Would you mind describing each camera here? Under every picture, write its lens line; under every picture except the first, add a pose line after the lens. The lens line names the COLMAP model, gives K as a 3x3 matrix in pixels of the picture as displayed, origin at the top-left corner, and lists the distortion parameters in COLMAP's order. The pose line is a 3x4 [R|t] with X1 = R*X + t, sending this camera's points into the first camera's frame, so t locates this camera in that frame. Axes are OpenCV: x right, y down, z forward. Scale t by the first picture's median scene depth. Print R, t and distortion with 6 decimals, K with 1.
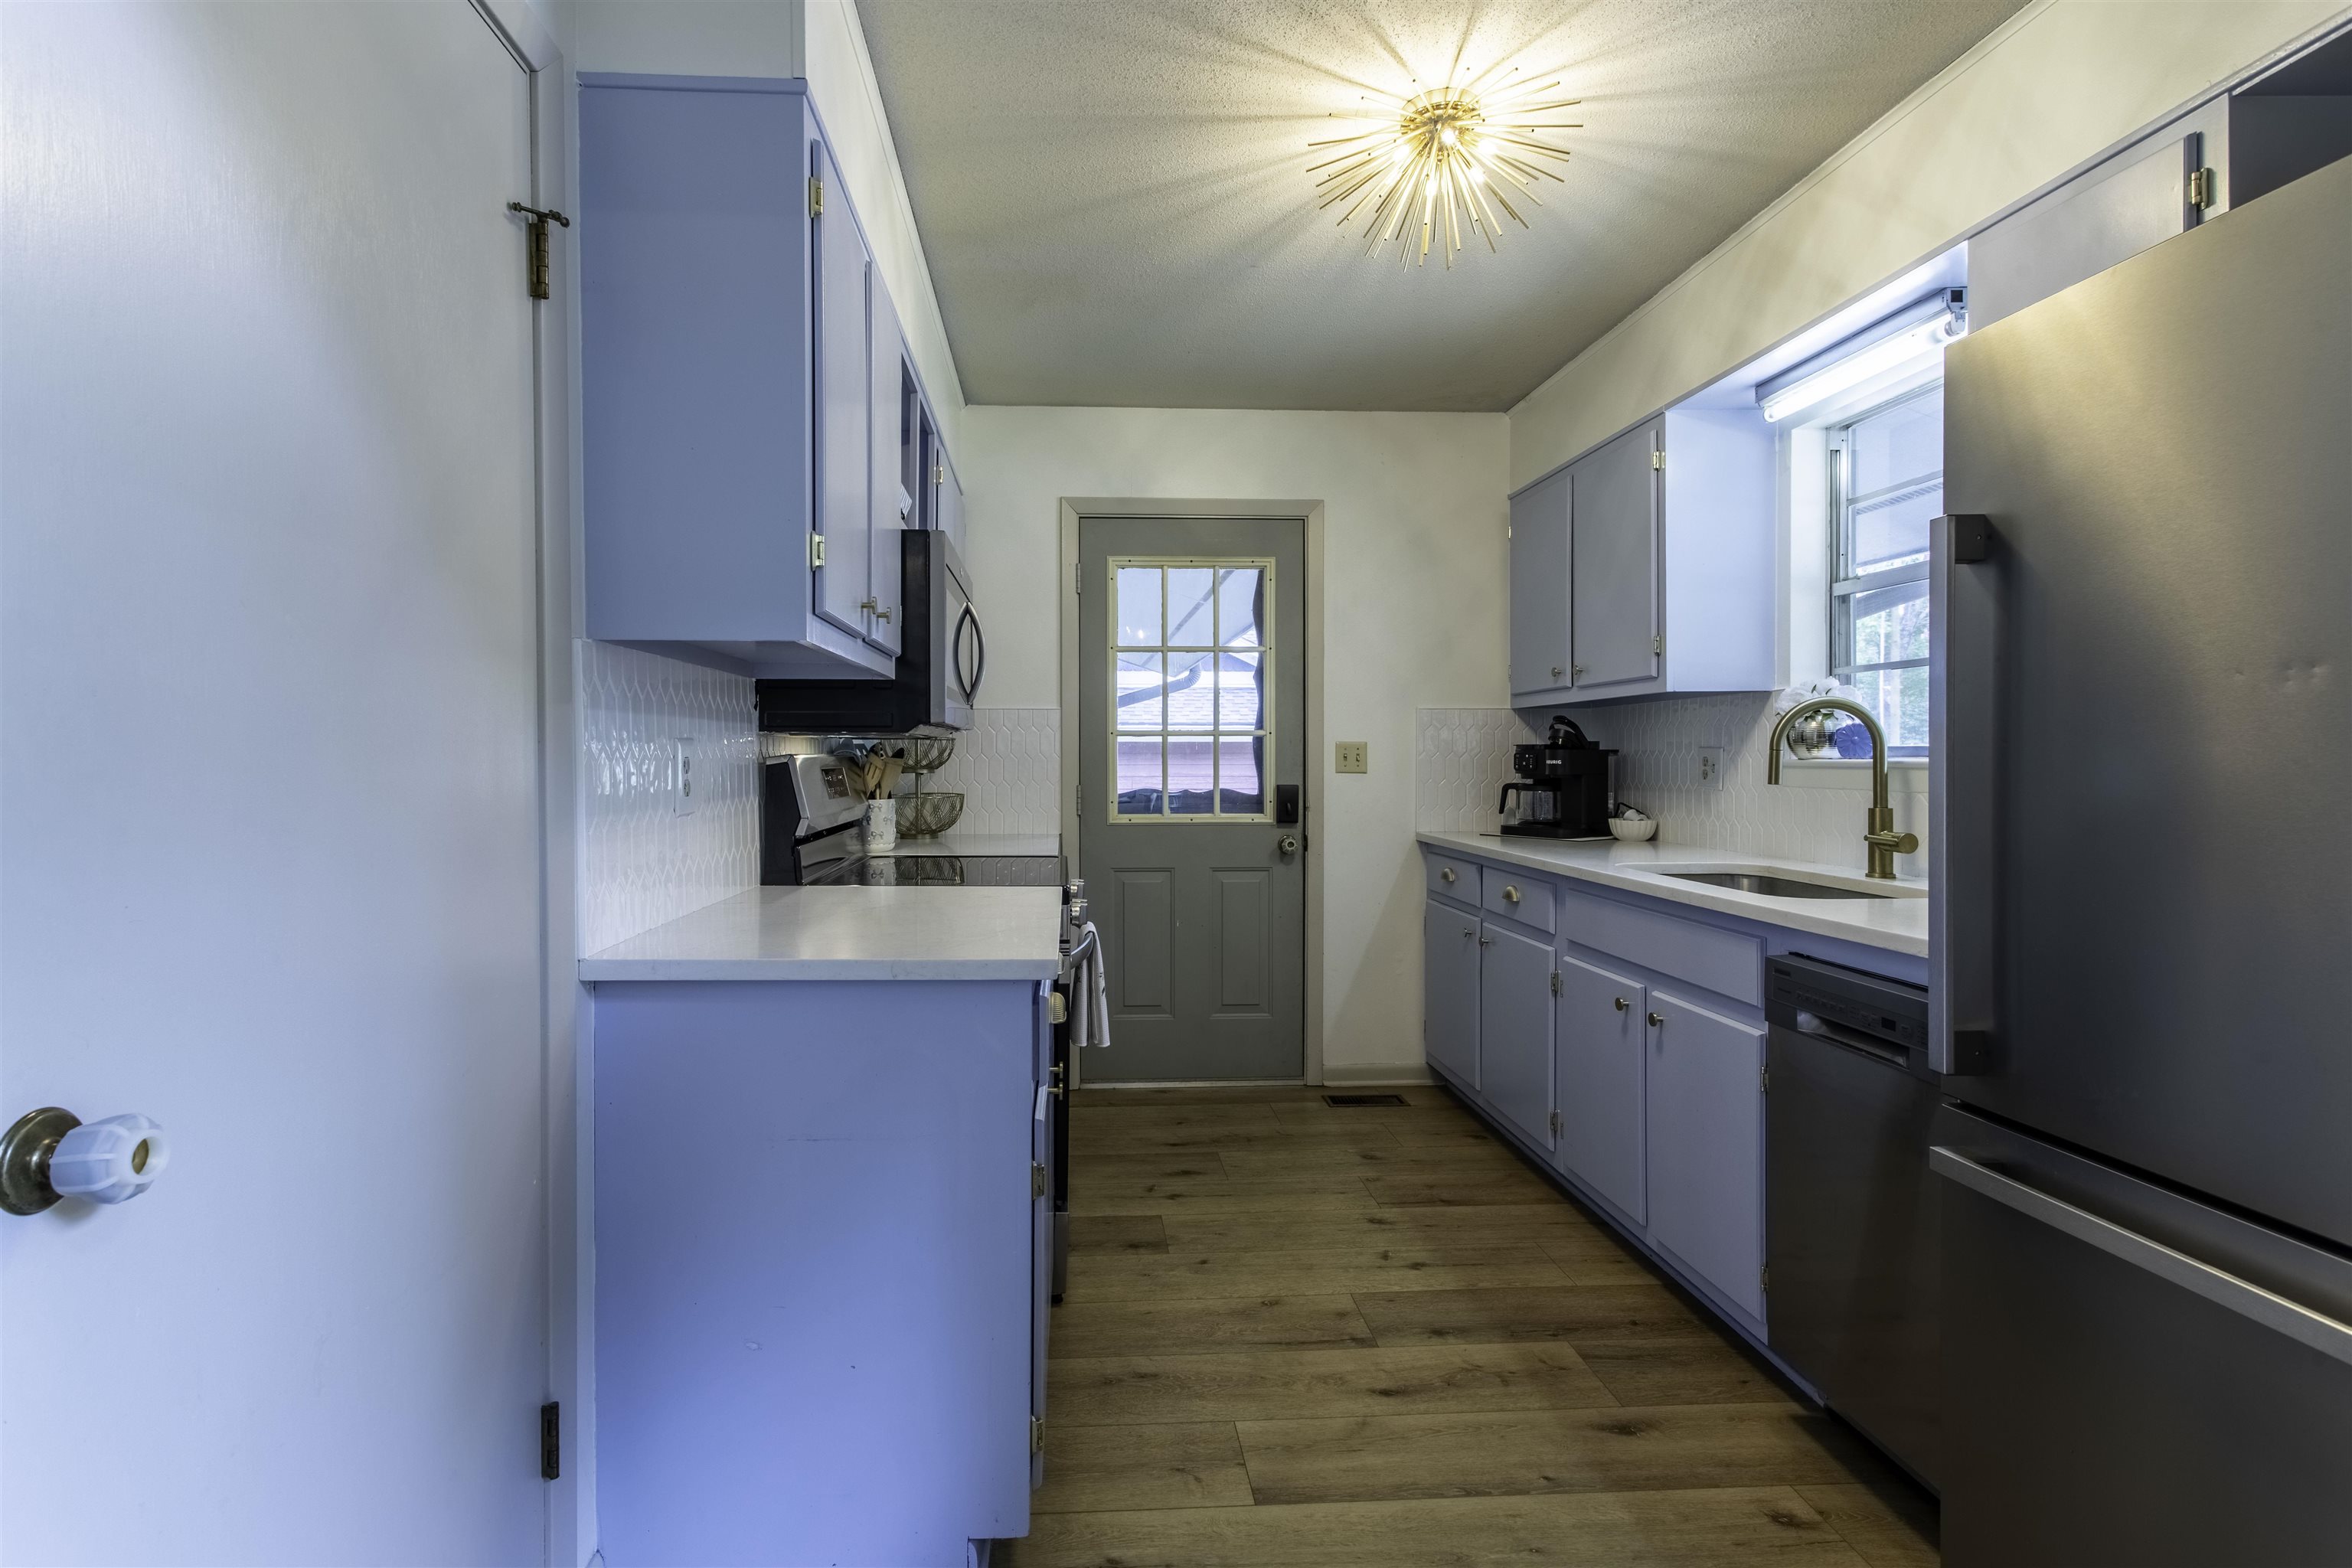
lens RADIAL K [[1109.4, 0, 1162.9], [0, 1109.4, 774.3], [0, 0, 1]] dist [-0.004781, 0.000143]
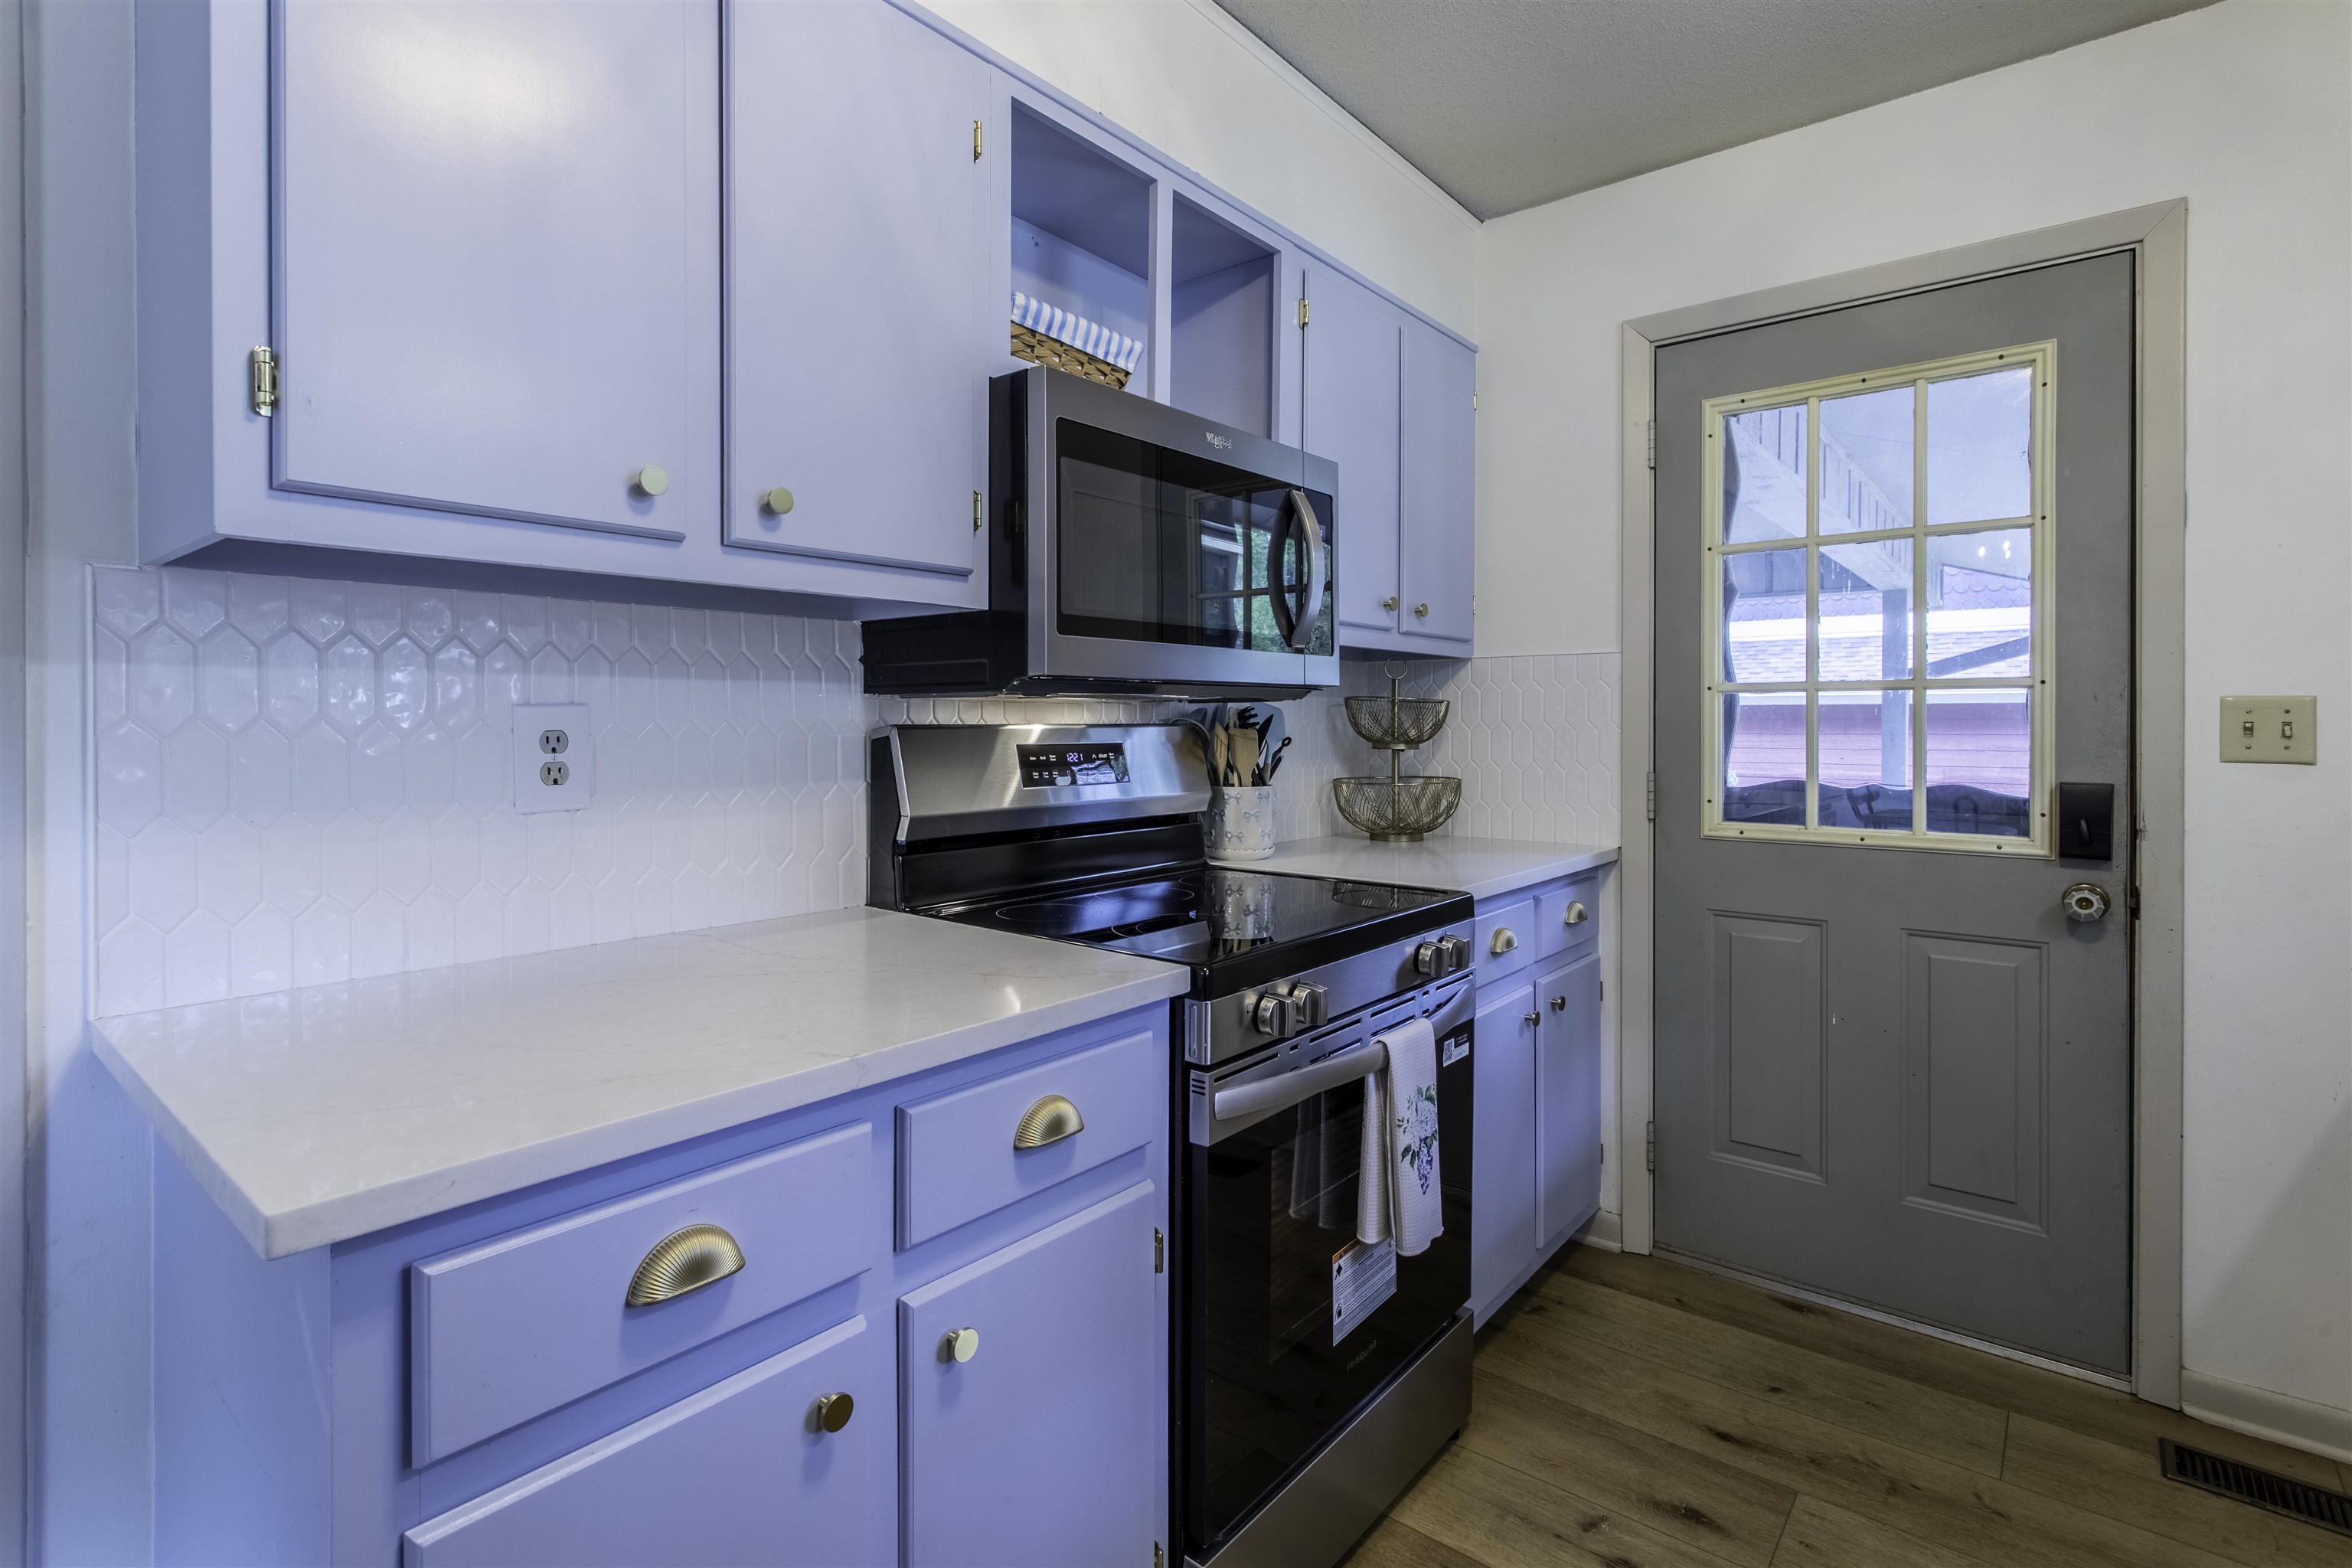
lens RADIAL K [[1134.3, 0, 1150.9], [0, 1134.3, 728.2], [0, 0, 1]] dist [0.000028, 0.000551]
pose [[0.722018, 0.003357, -0.691866, 0.196345], [-0.011065, 0.999916, -0.006695, -0.008918], [0.691786, 0.012489, 0.721994, 0.403640]]
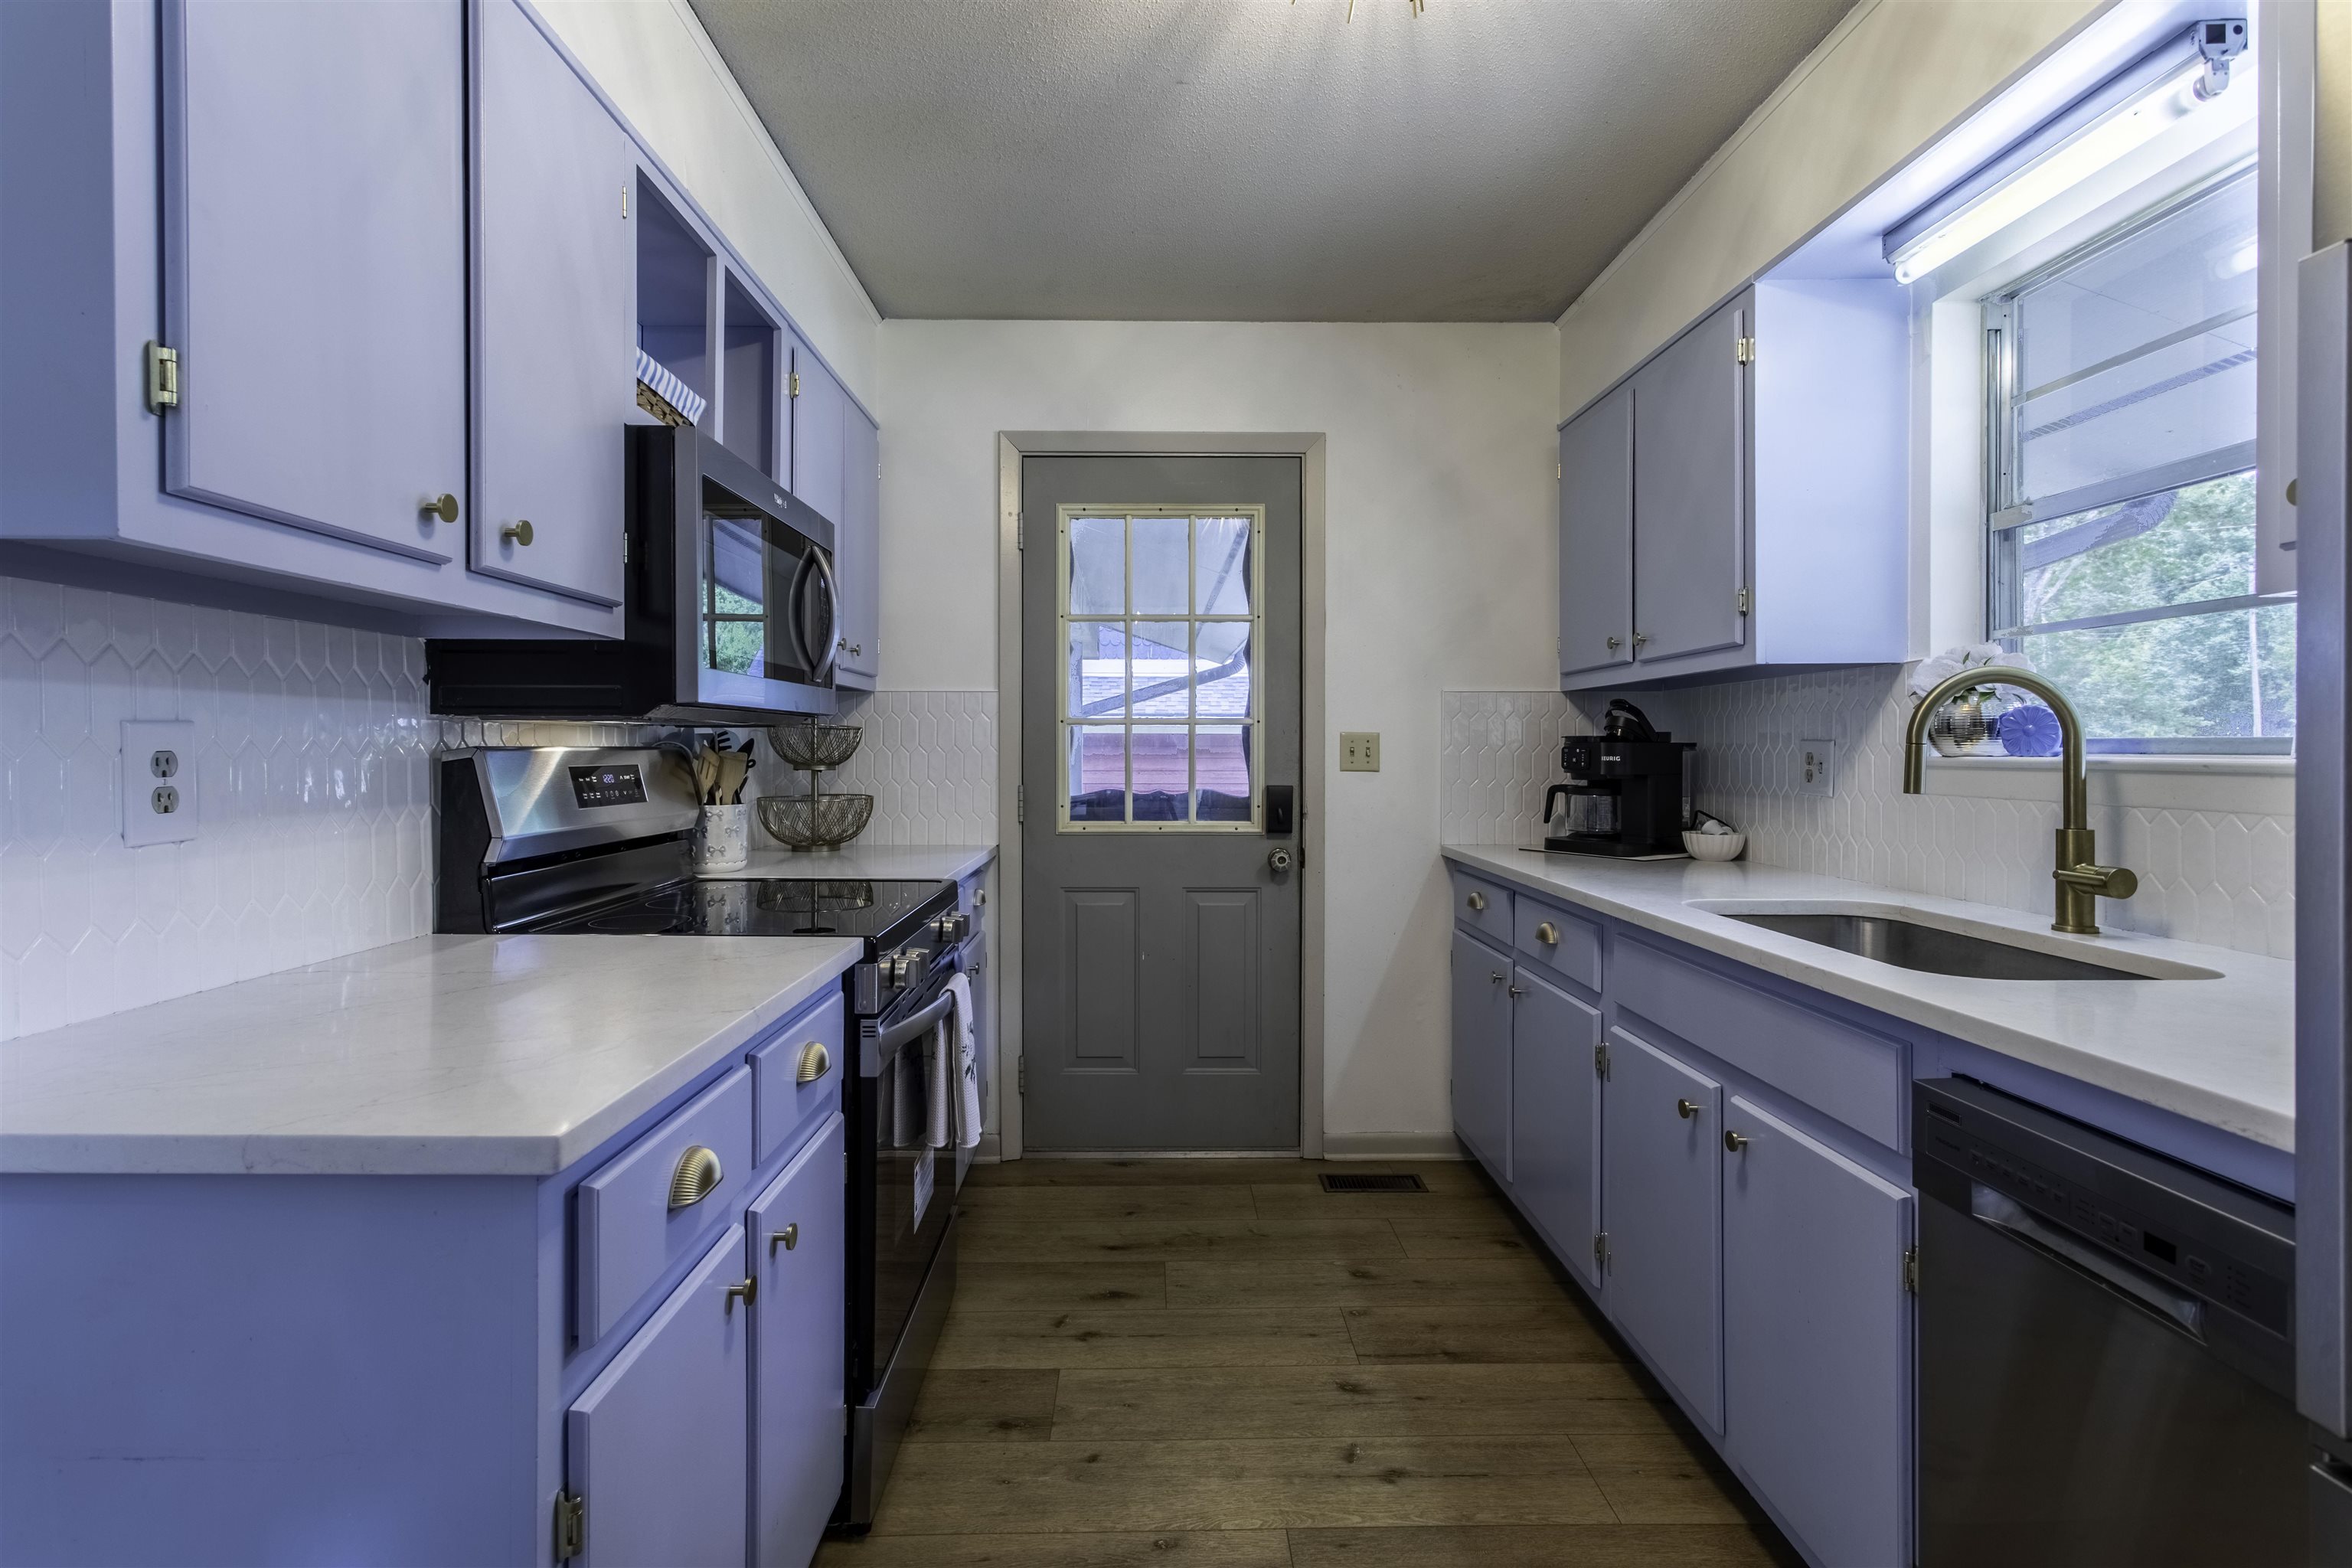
lens RADIAL K [[1137.4, 0, 1188.7], [0, 1137.4, 760.5], [0, 0, 1]] dist [0.000574, 0.000479]
pose [[0.999070, 0.002741, -0.043040, 0.098959], [-0.003003, 0.999977, -0.006014, -0.004309], [0.043023, 0.006138, 0.999055, 0.205024]]
